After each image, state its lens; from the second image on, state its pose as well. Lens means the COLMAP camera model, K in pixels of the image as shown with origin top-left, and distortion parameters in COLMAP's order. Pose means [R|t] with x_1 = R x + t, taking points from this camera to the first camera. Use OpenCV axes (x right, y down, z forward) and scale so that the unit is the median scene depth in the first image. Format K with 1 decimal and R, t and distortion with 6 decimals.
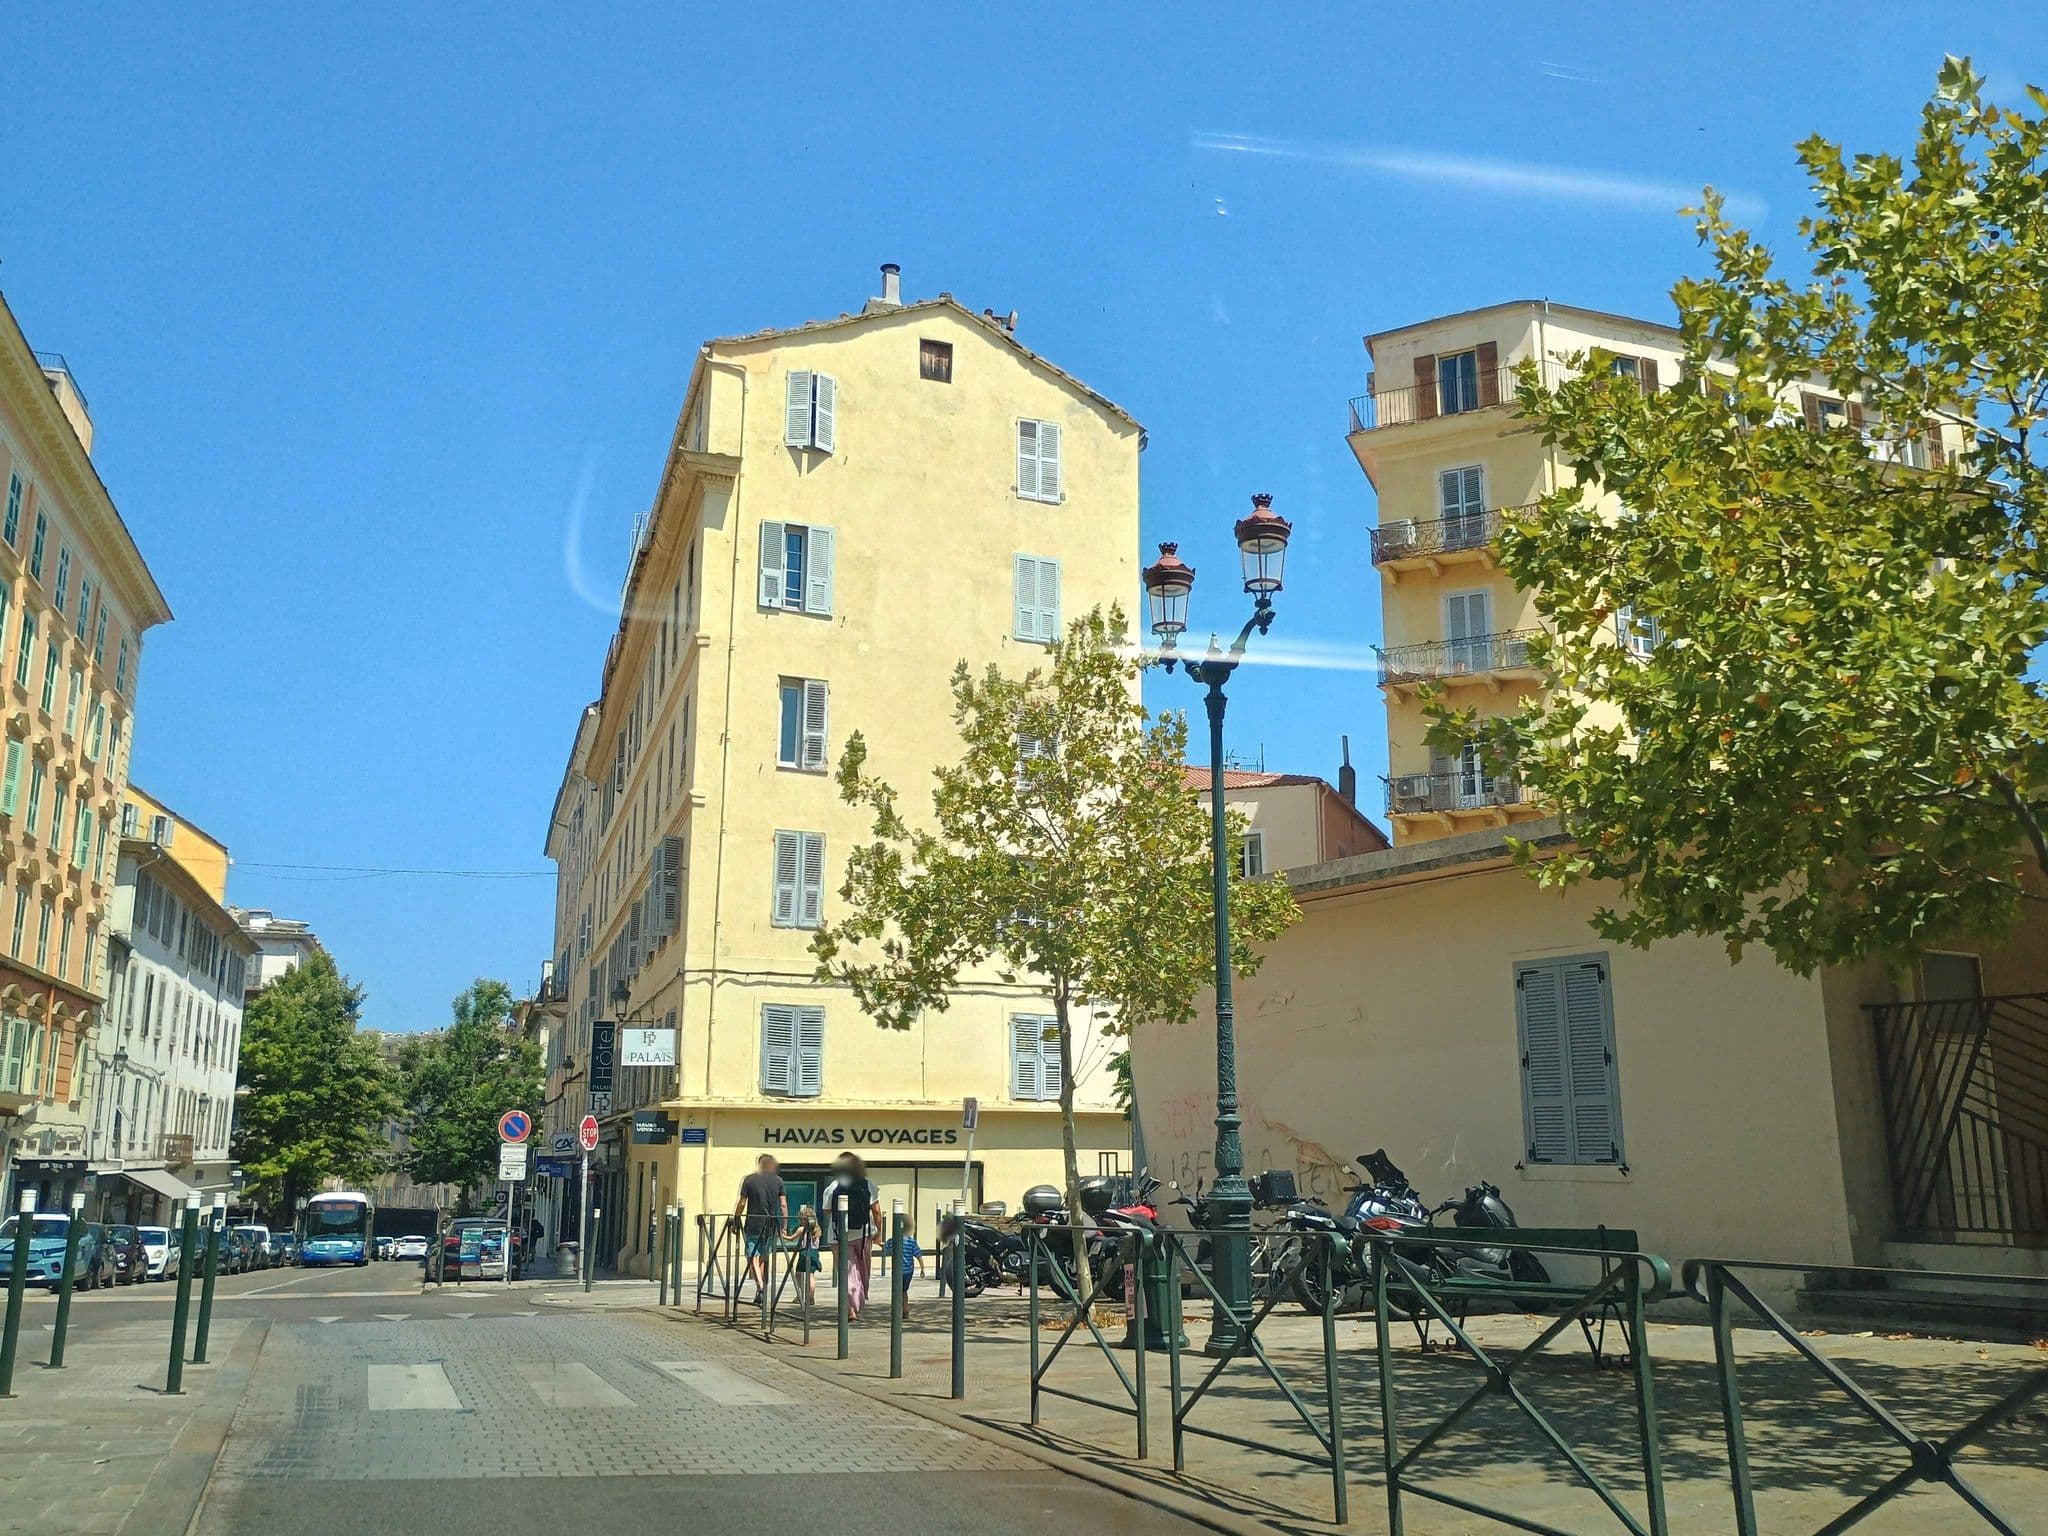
lens RADIAL K [[1675.7, 0, 1024.0], [0, 1675.7, 768.0], [0, 0, 1]] dist [-0.012037, -0.004408]
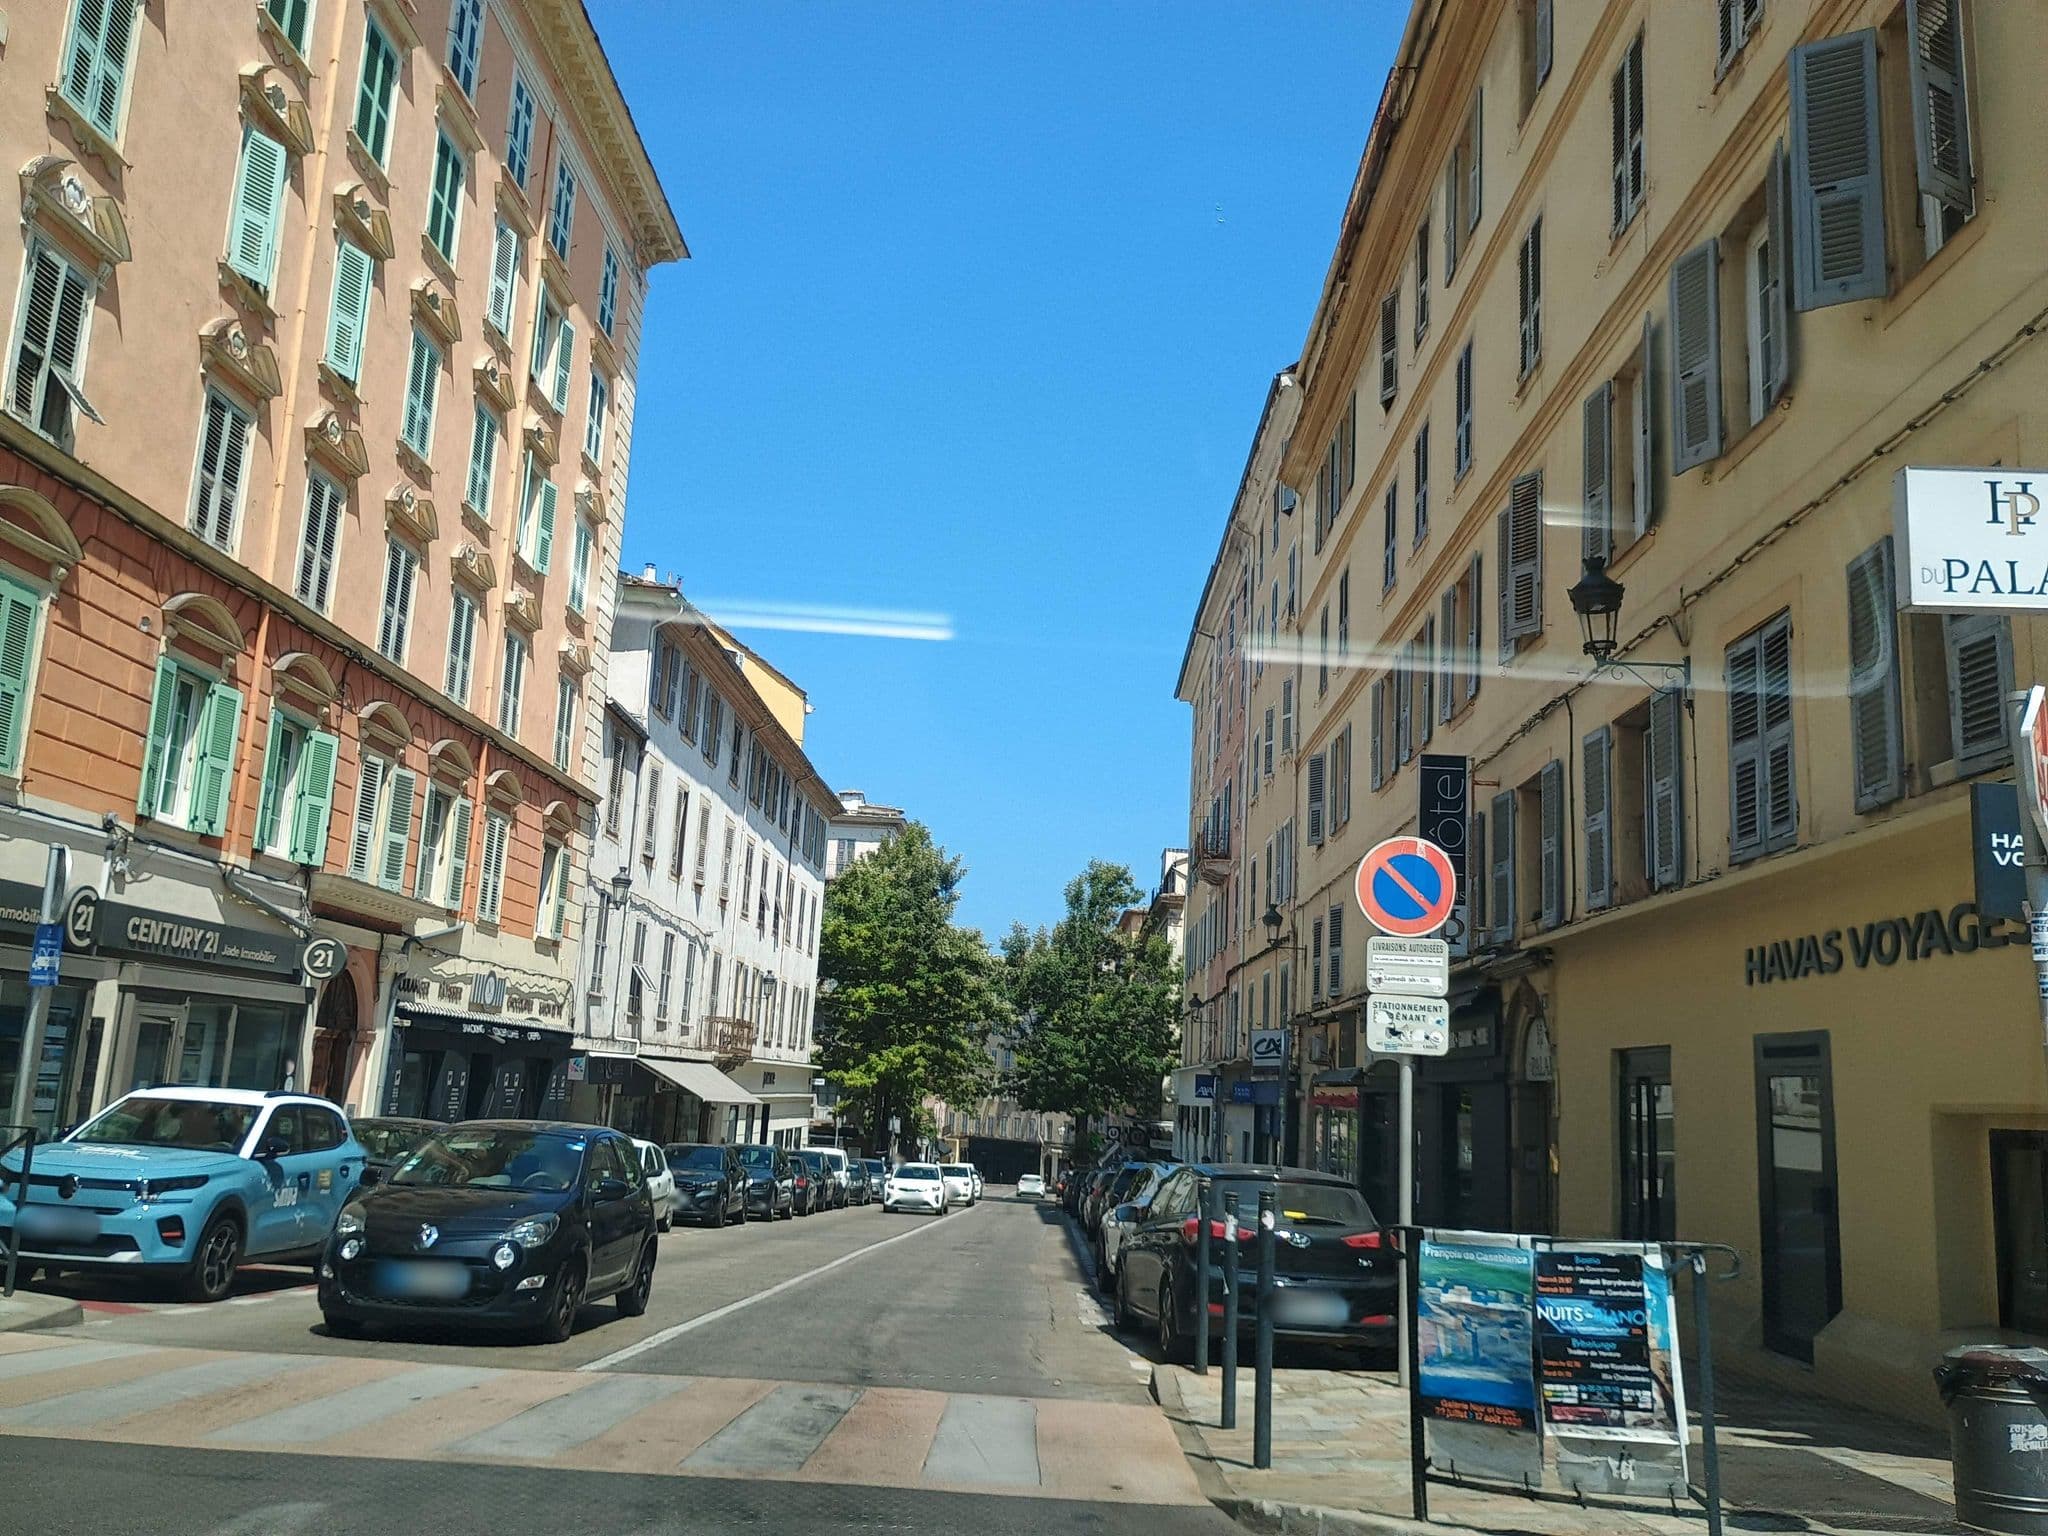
lens RADIAL K [[1614.2, 0, 1024.0], [0, 1614.2, 768.0], [0, 0, 1]] dist [0.041481, -0.007849]
pose [[0.943647, -0.011291, -0.330762, -0.135423], [0.017697, 0.999710, 0.016361, 0.092830], [0.330481, -0.021293, 0.943572, 0.343799]]
